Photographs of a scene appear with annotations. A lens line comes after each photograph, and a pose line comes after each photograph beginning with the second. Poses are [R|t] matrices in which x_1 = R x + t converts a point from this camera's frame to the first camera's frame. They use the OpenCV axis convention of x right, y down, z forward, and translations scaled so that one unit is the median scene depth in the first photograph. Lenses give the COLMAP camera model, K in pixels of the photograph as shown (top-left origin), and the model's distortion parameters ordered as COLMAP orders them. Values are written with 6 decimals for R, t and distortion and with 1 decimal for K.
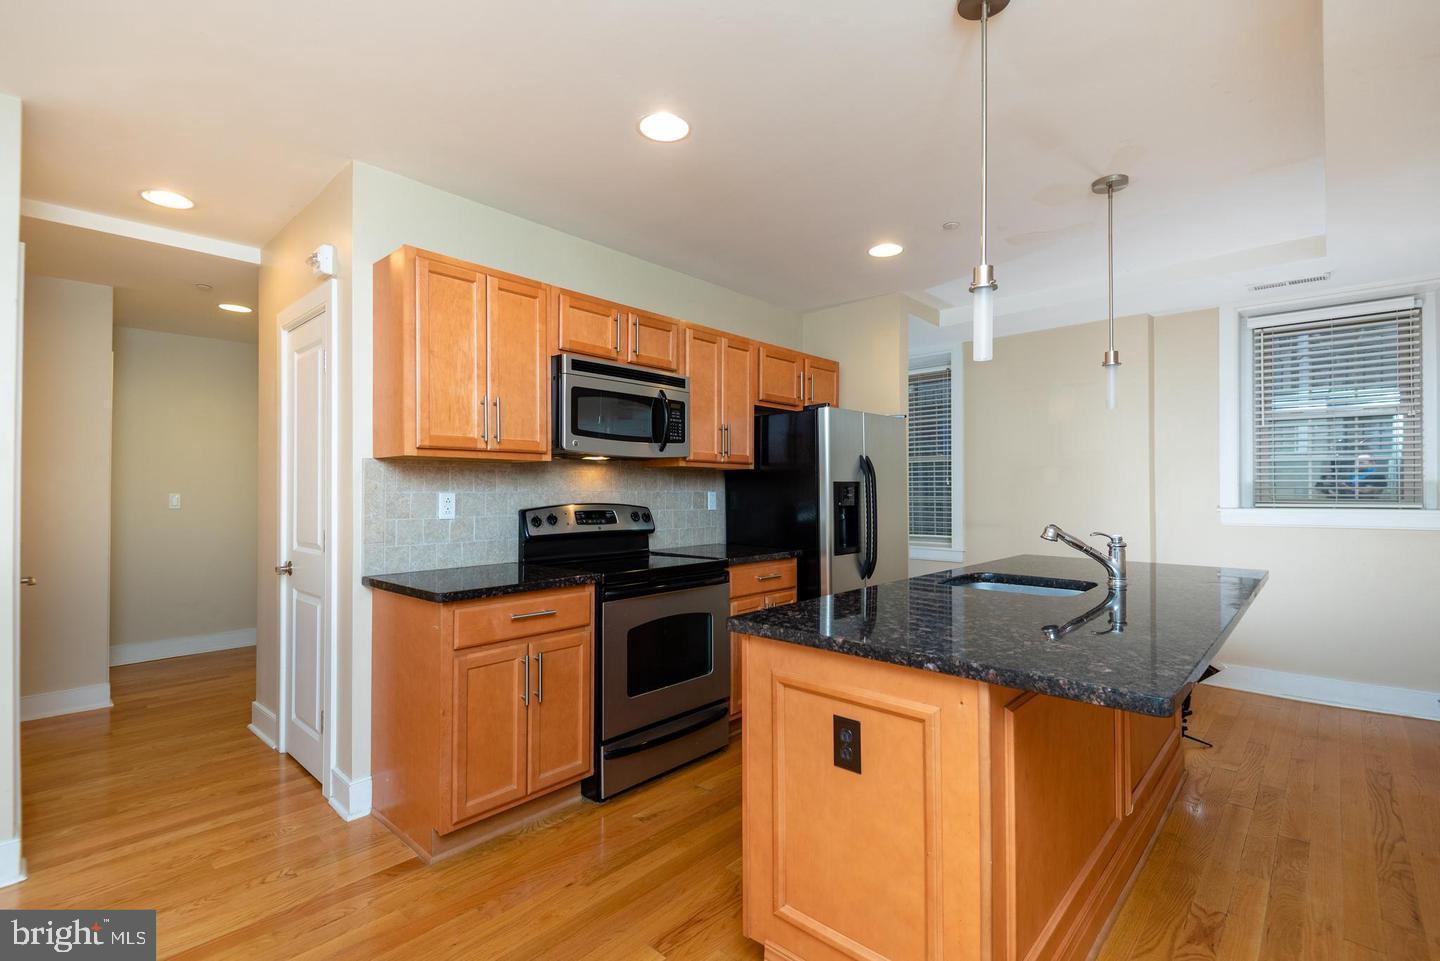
lens RADIAL K [[665.1, 0, 736.6], [0, 665.1, 481.3], [0, 0, 1]] dist [0.026861, -0.000447]
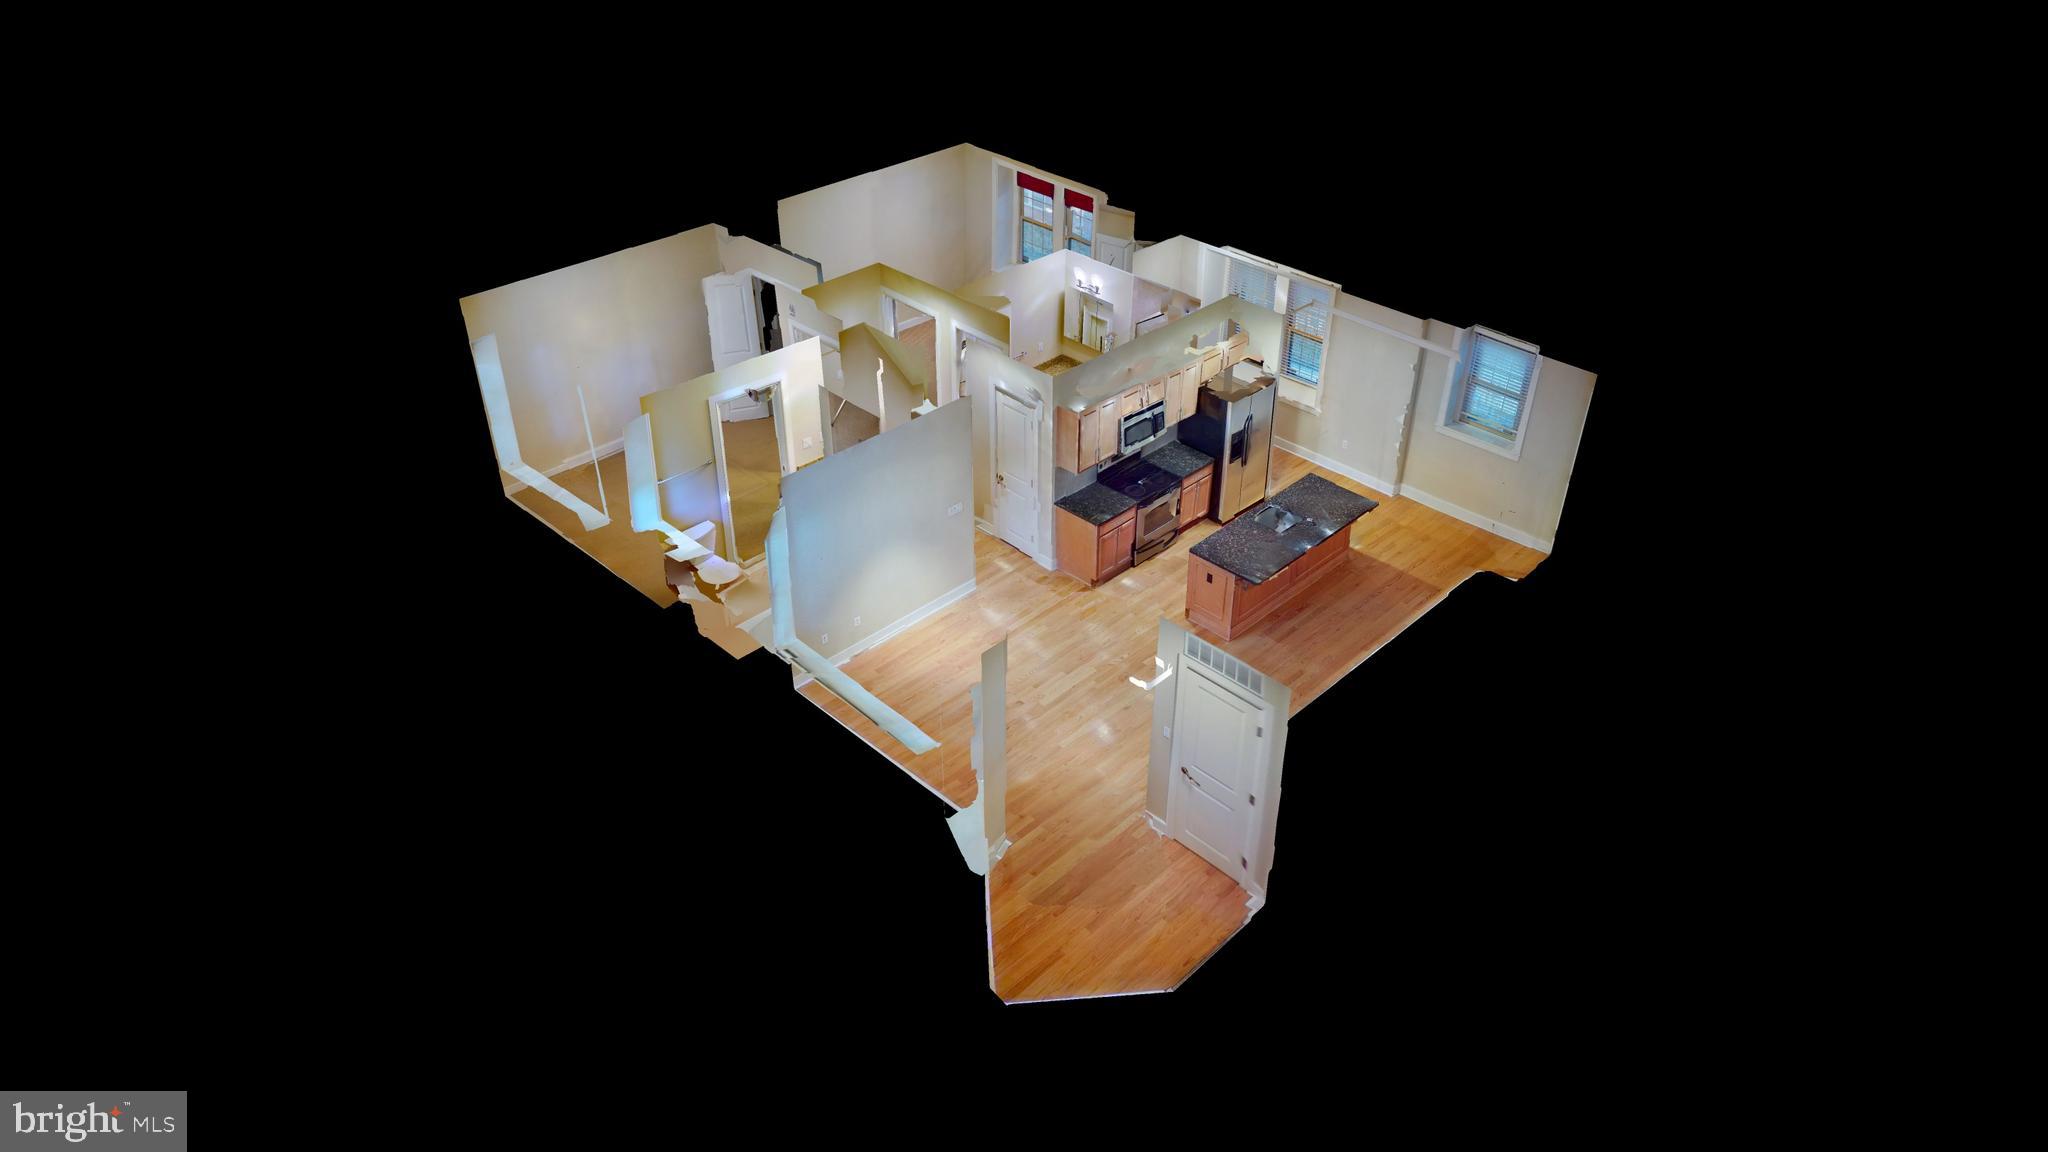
lens RADIAL K [[1447.2, 0, 1024.0], [0, 1447.2, 576.0], [0, 0, 1]] dist [0.000147, -0.000024]
pose [[0.997214, 0.038873, -0.063659, -0.258478], [0.004375, 0.821506, 0.570183, -2.865534], [0.074461, -0.568874, 0.819047, -3.917716]]
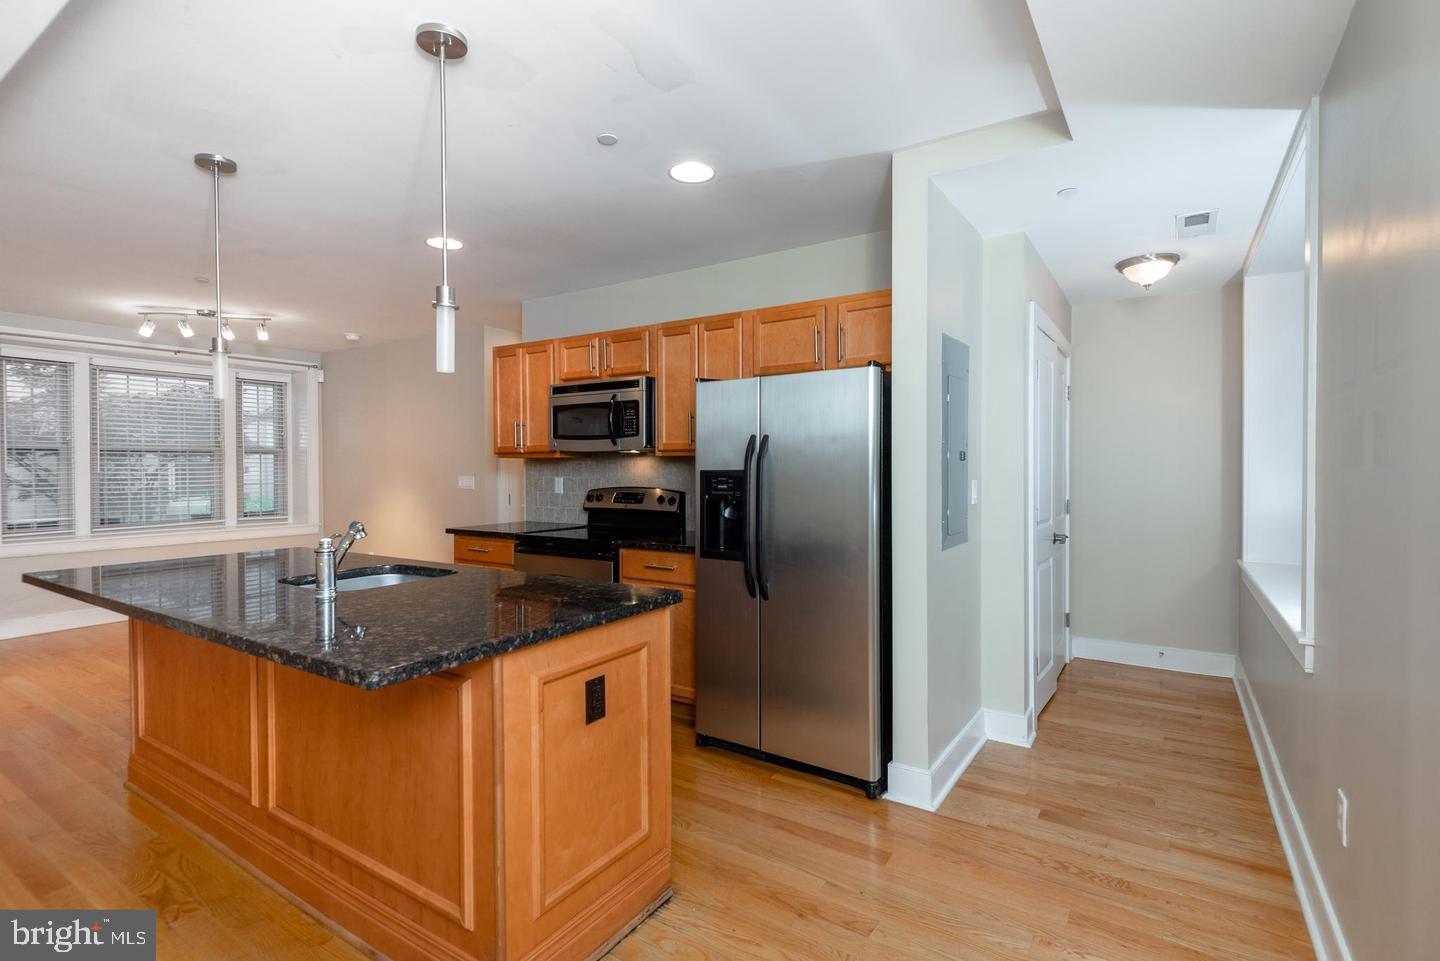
lens RADIAL K [[665.1, 0, 736.6], [0, 665.1, 481.3], [0, 0, 1]] dist [0.026861, -0.000447]
pose [[0.161664, 0.020988, -0.986623, 1.248774], [0.016393, 0.999579, 0.023950, -0.005985], [0.986710, -0.020046, 0.161252, 1.146510]]
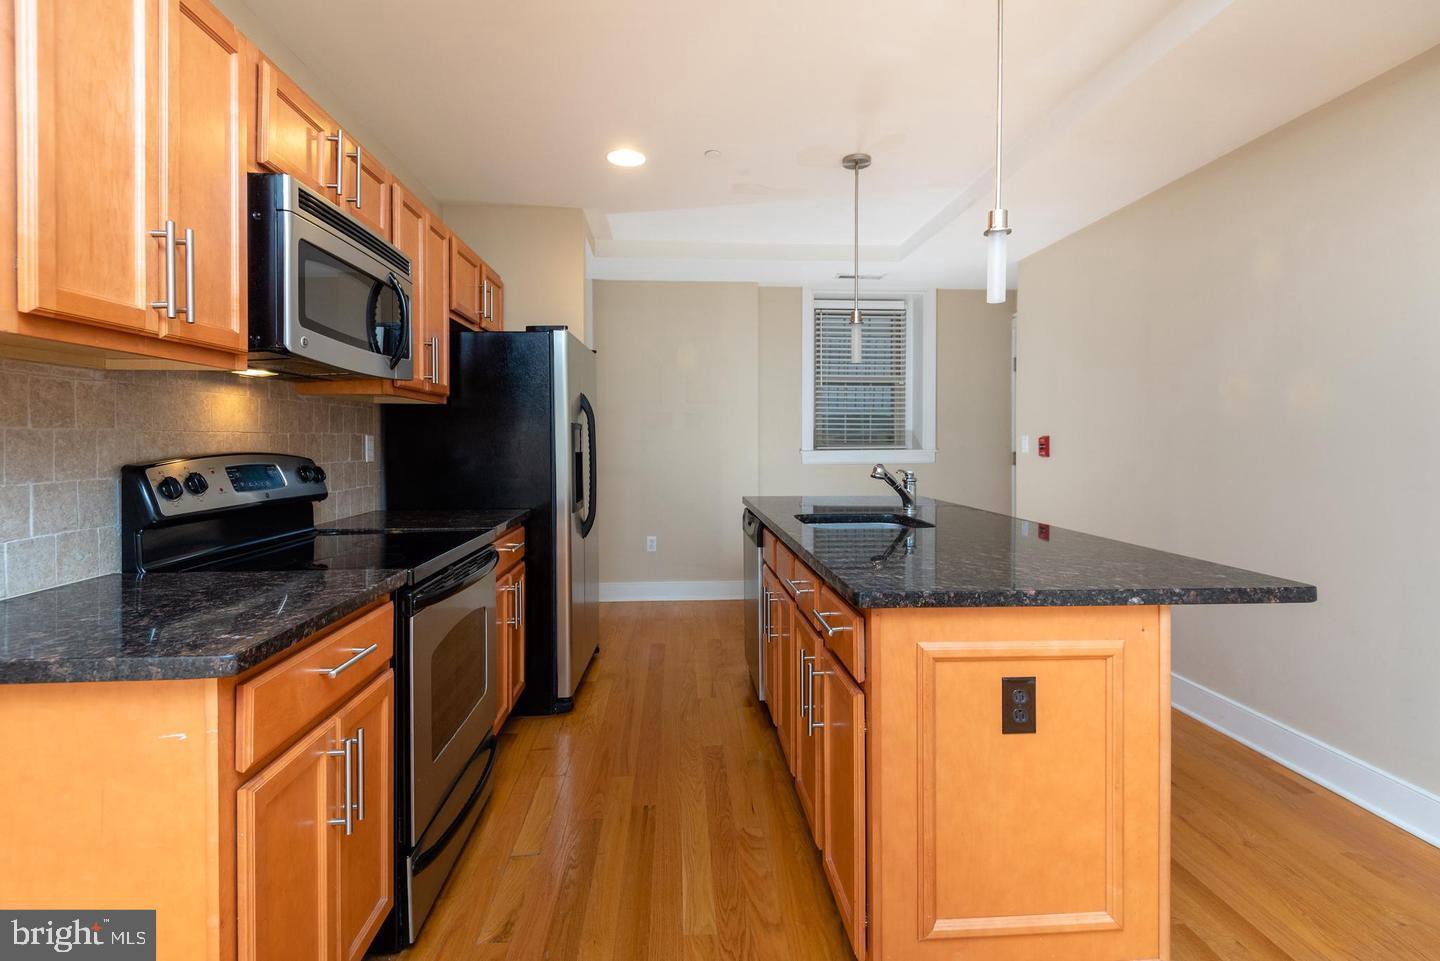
lens RADIAL K [[685.4, 0, 728.9], [0, 685.4, 442.7], [0, 0, 1]] dist [0.028724, -0.011948]
pose [[0.688211, -0.003274, 0.725503, -0.415123], [-0.009540, 0.999863, 0.013562, 0.014660], [-0.725448, -0.016254, 0.688085, 0.342196]]
